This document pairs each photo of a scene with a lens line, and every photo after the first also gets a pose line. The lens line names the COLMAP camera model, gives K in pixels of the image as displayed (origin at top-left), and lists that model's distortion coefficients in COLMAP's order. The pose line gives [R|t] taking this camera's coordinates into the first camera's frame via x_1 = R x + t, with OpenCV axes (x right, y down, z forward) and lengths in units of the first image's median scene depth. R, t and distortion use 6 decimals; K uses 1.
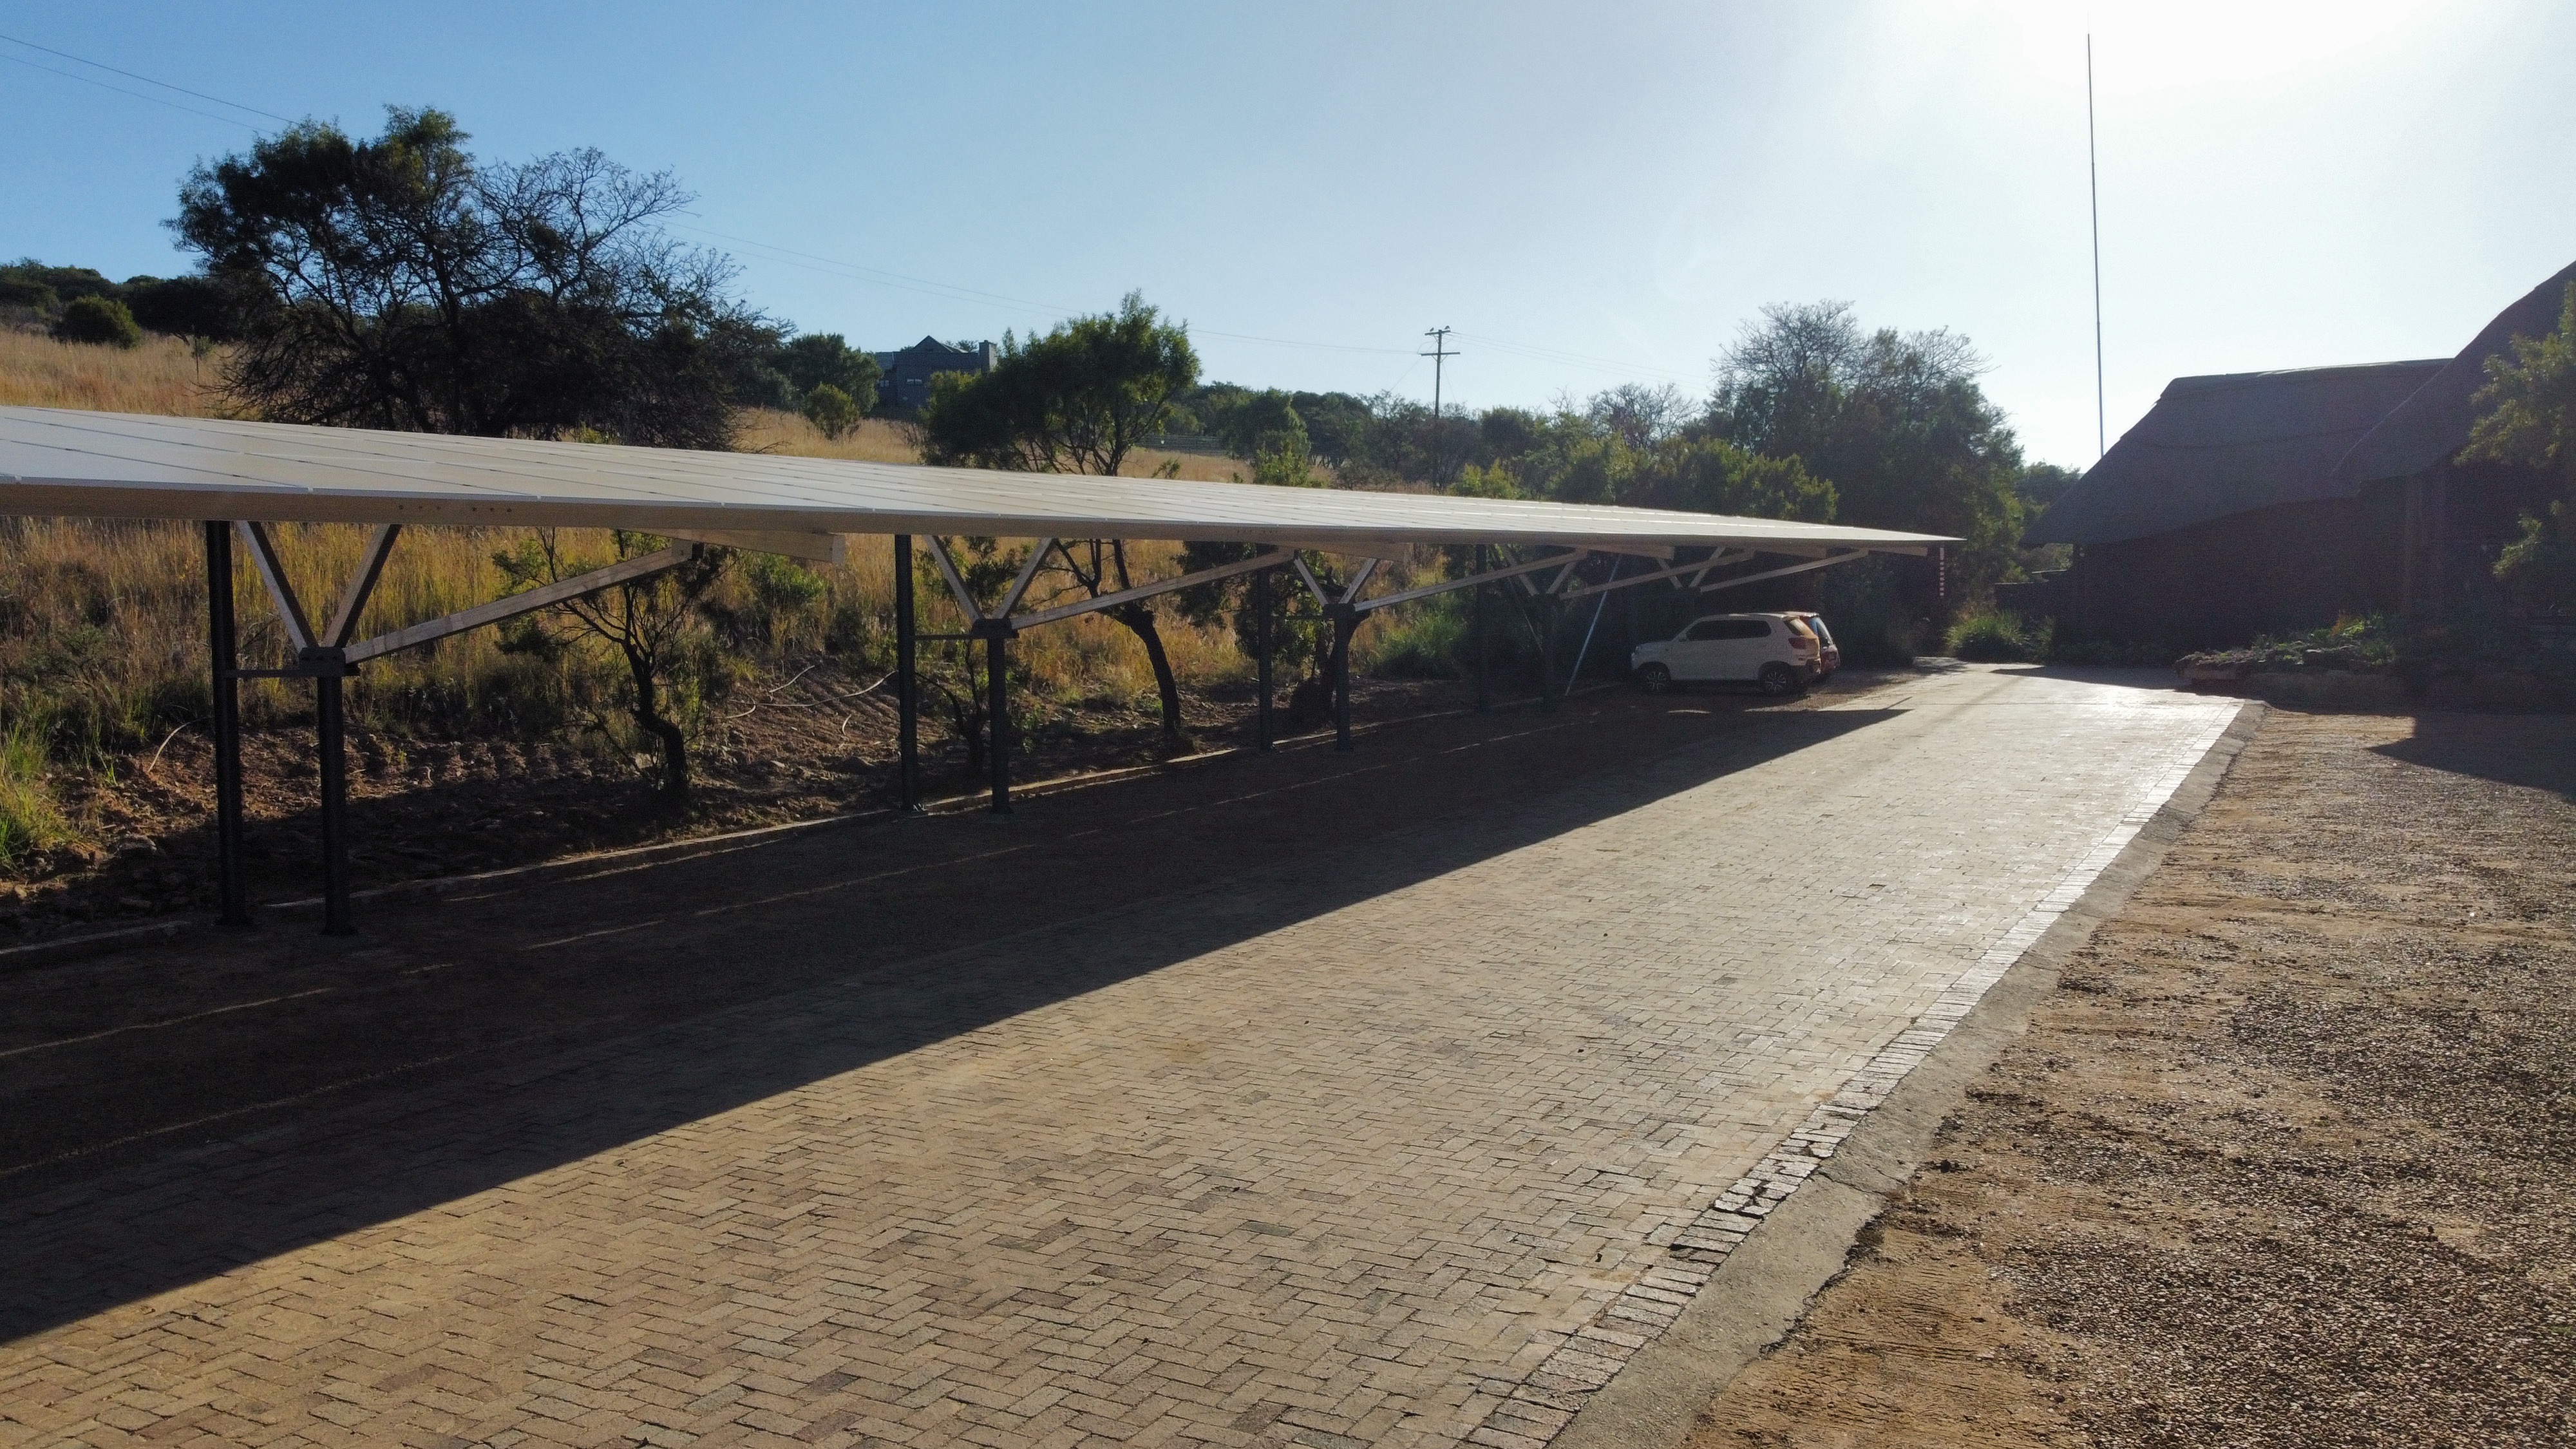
lens RADIAL K [[1961.4, 0, 1288.0], [0, 1961.4, 724.5], [0, 0, 1]] dist [0.005058, -0.000350]
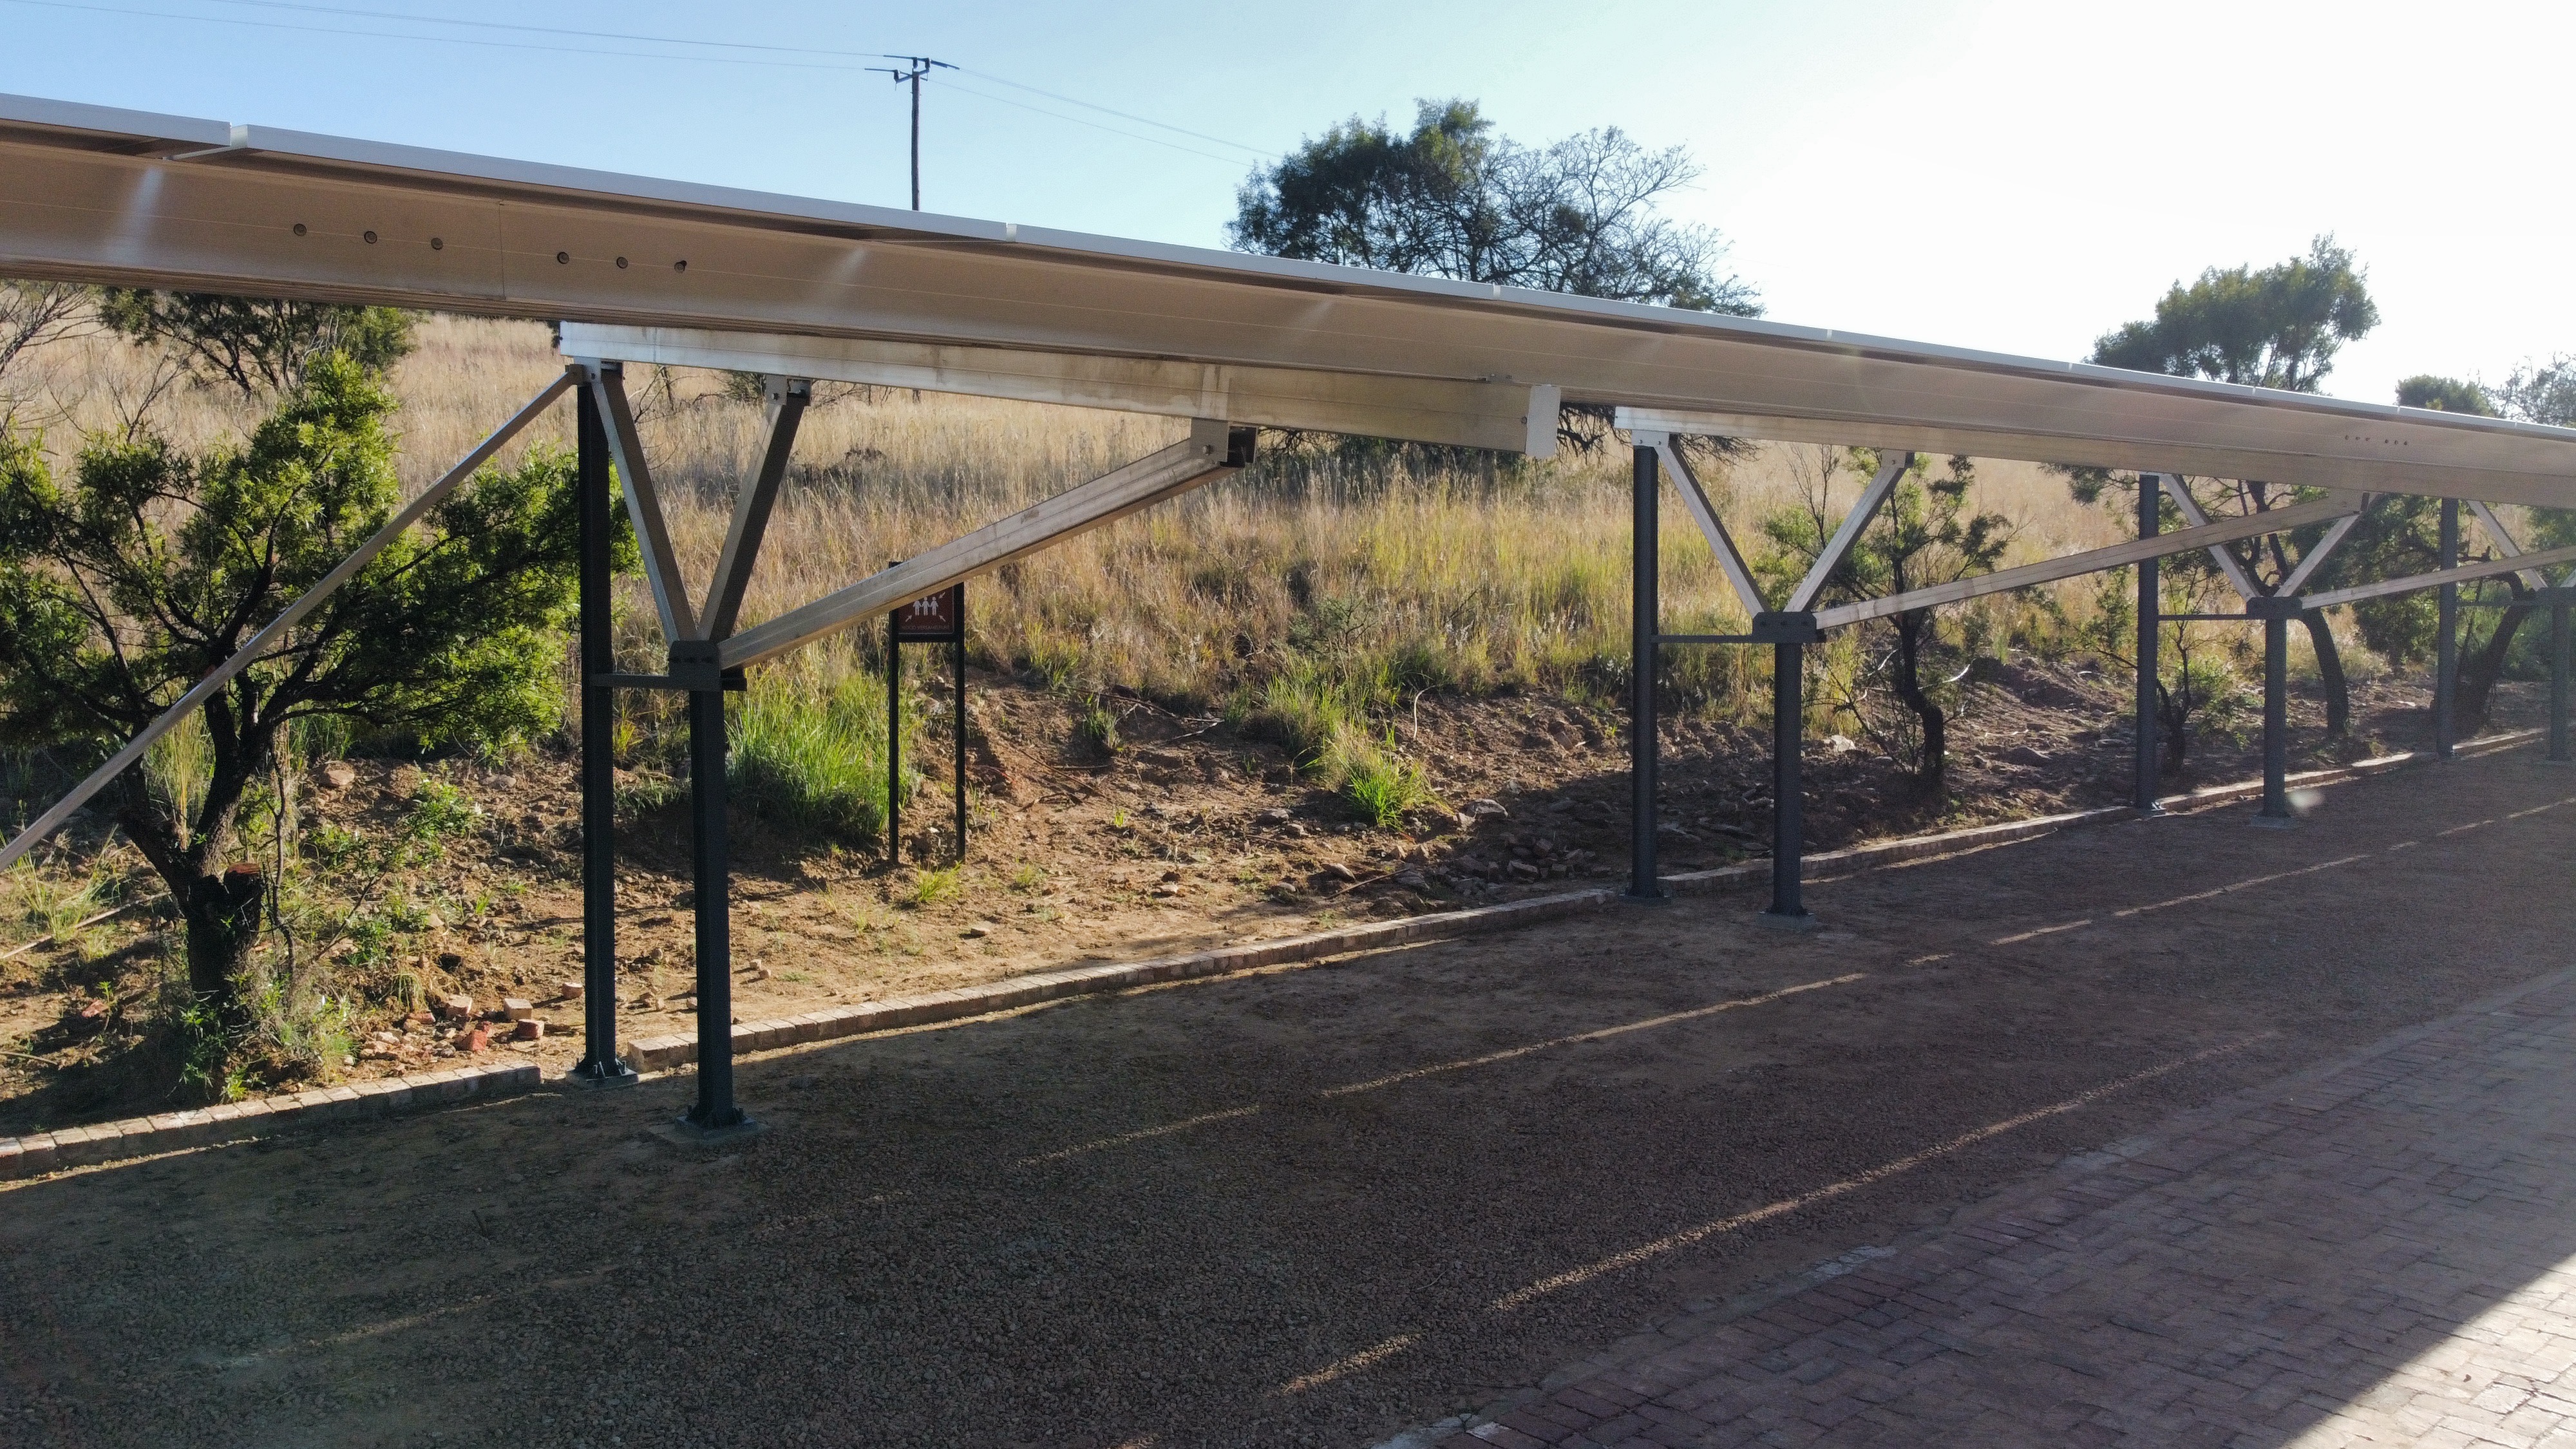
lens RADIAL K [[1961.4, 0, 1288.0], [0, 1961.4, 724.5], [0, 0, 1]] dist [0.005058, -0.000350]
pose [[0.940422, 0.032257, -0.338475, -0.169510], [-0.031151, 0.999477, 0.008702, 0.006056], [0.338578, 0.002360, 0.940935, 0.008292]]
